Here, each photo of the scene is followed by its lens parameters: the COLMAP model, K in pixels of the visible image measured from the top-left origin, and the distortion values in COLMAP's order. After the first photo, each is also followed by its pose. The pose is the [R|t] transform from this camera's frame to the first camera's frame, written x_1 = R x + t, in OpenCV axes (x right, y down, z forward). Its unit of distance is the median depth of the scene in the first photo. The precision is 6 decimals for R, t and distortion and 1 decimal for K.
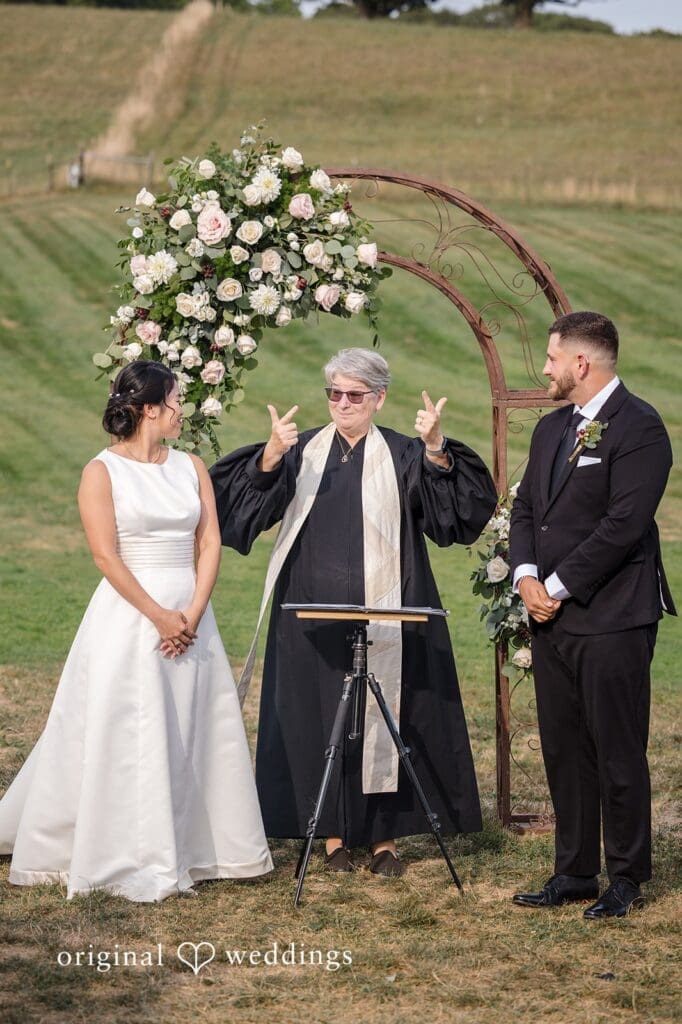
lens RADIAL K [[2845.0, 0, 341.8], [0, 2845.0, 558.3], [0, 0, 1]] dist [0.025942, -1.023538]
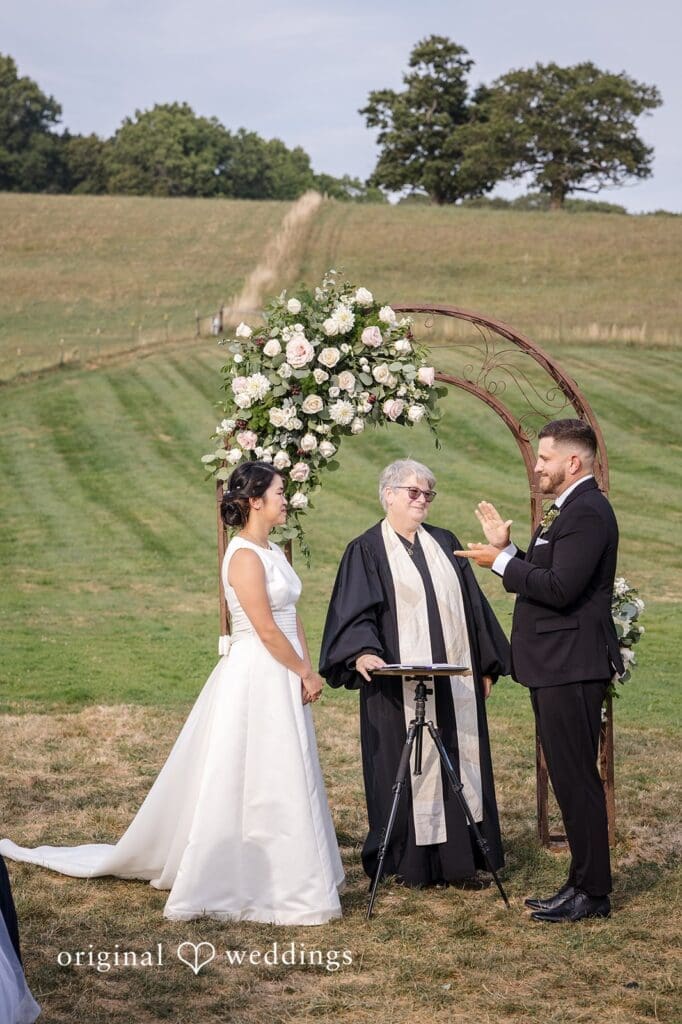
lens RADIAL K [[2163.5, 0, 340.9], [0, 2163.5, 526.9], [0, 0, 1]] dist [0.041987, 0.186783]
pose [[0.999275, -0.007437, -0.037327, 0.006570], [0.005916, 0.999154, -0.040702, -0.004072], [0.037598, 0.040452, 0.998474, 0.076167]]
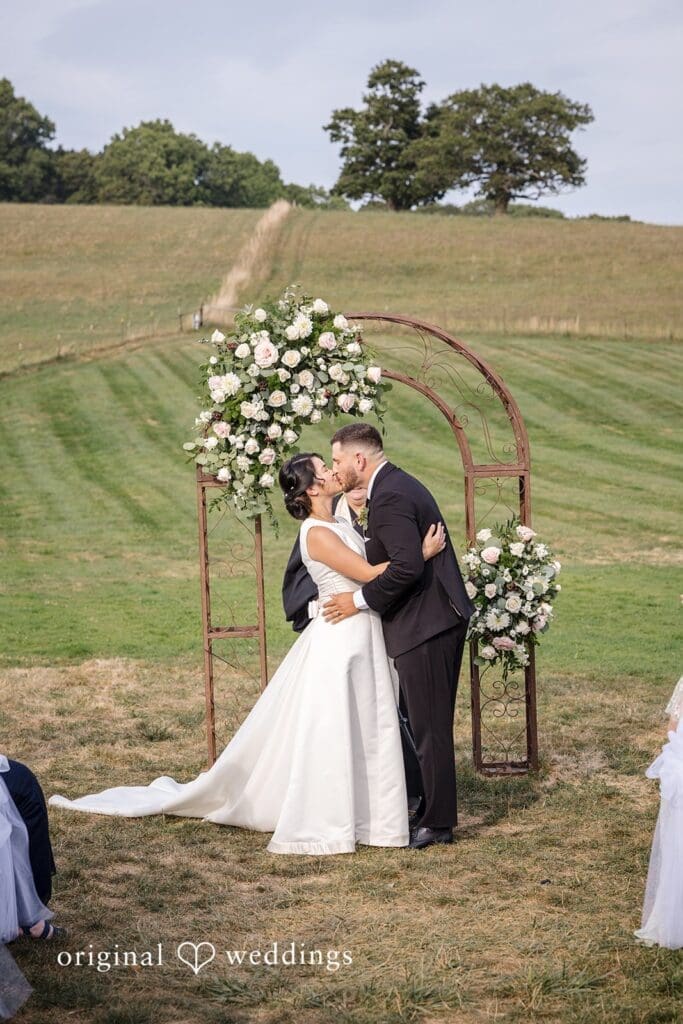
lens RADIAL K [[1940.2, 0, 341.5], [0, 1940.2, 512.0], [0, 0, 1]] dist [0.023493, 0.081384]
pose [[0.999631, -0.016513, -0.021585, 0.012640], [0.015765, 0.999284, -0.034385, -0.003163], [0.022138, 0.034032, 0.999176, 0.025132]]
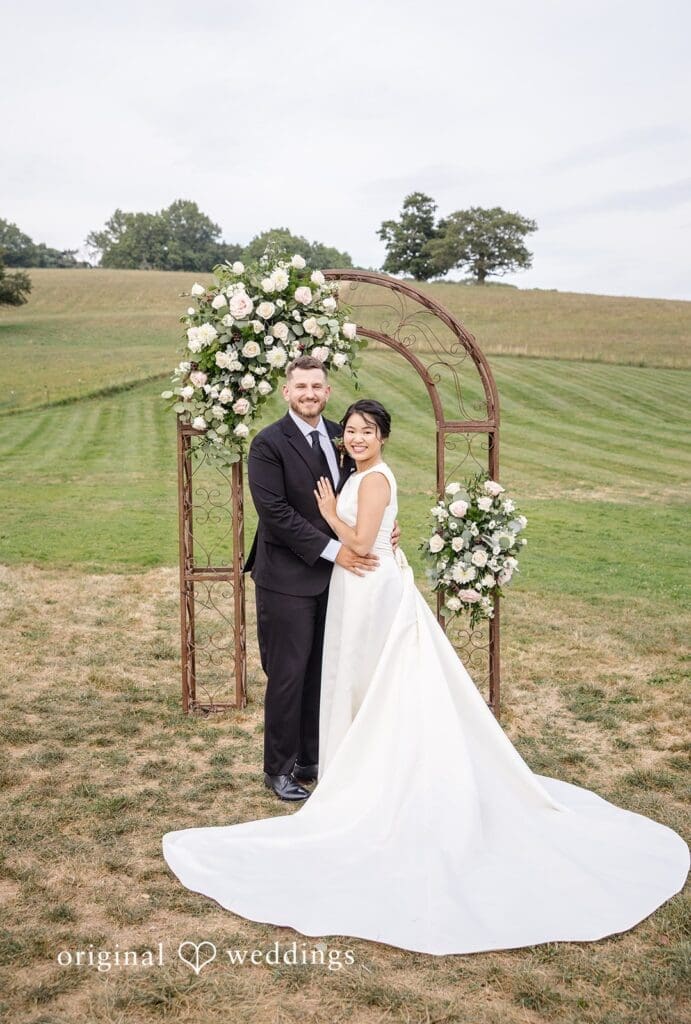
lens RADIAL K [[1137.3, 0, 342.7], [0, 1137.3, 443.4], [0, 0, 1]] dist [0.003751, -0.000261]
pose [[0.998341, 0.009152, -0.056851, 0.039903], [-0.011888, 0.998778, -0.047972, -0.018834], [0.056342, 0.048568, 0.997230, 0.418227]]
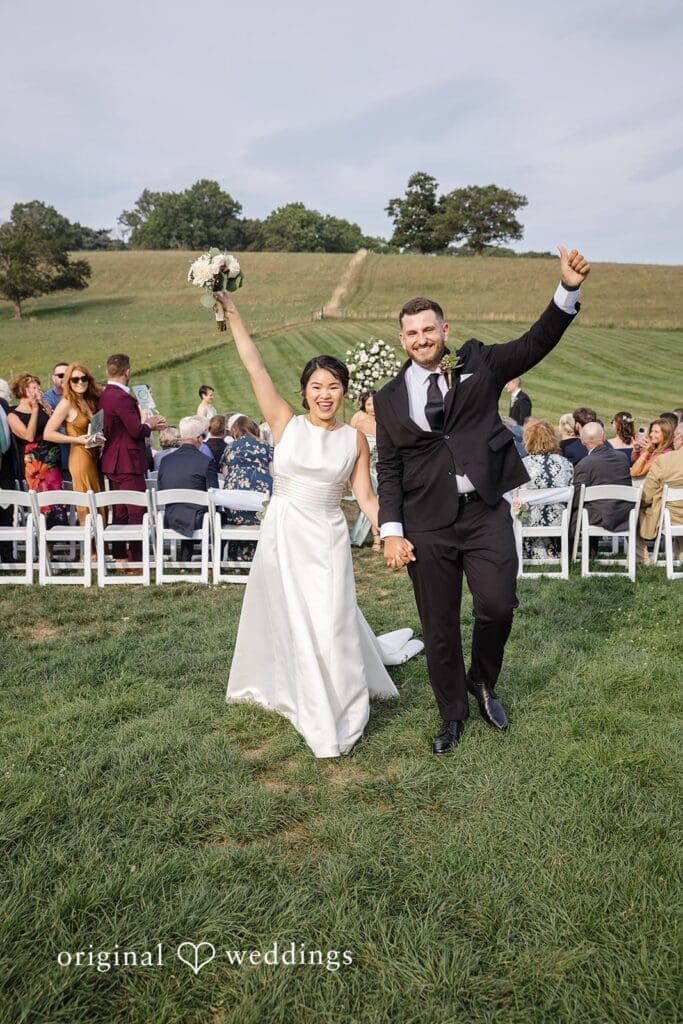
lens RADIAL K [[1021.3, 0, 336.6], [0, 1021.3, 509.1], [0, 0, 1]] dist [0.016284, 0.001954]
pose [[0.996846, -0.011178, -0.078570, 0.036316], [0.015788, 0.998175, 0.058294, 0.028138], [0.077775, -0.059350, 0.995203, -0.639994]]
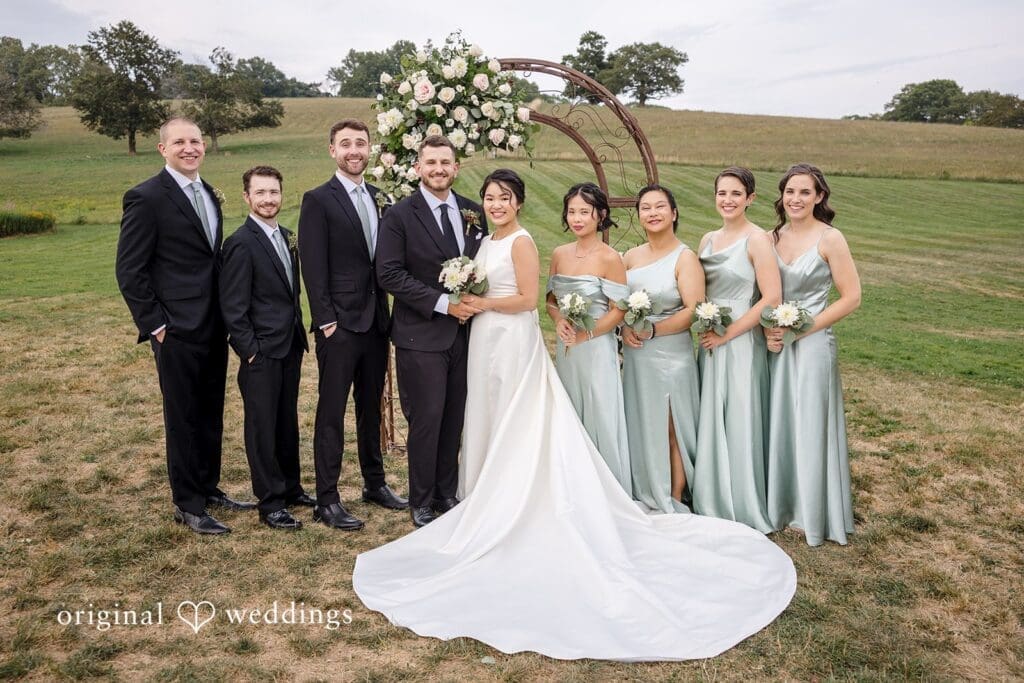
lens RADIAL K [[886.3, 0, 507.0], [0, 886.3, 330.8], [0, 0, 1]] dist [0.001763, 0.000239]
pose [[0.996386, 0.010899, -0.084239, 0.044121], [-0.005940, 0.998246, 0.058899, -0.011565], [0.084733, -0.058186, 0.994703, 0.490520]]
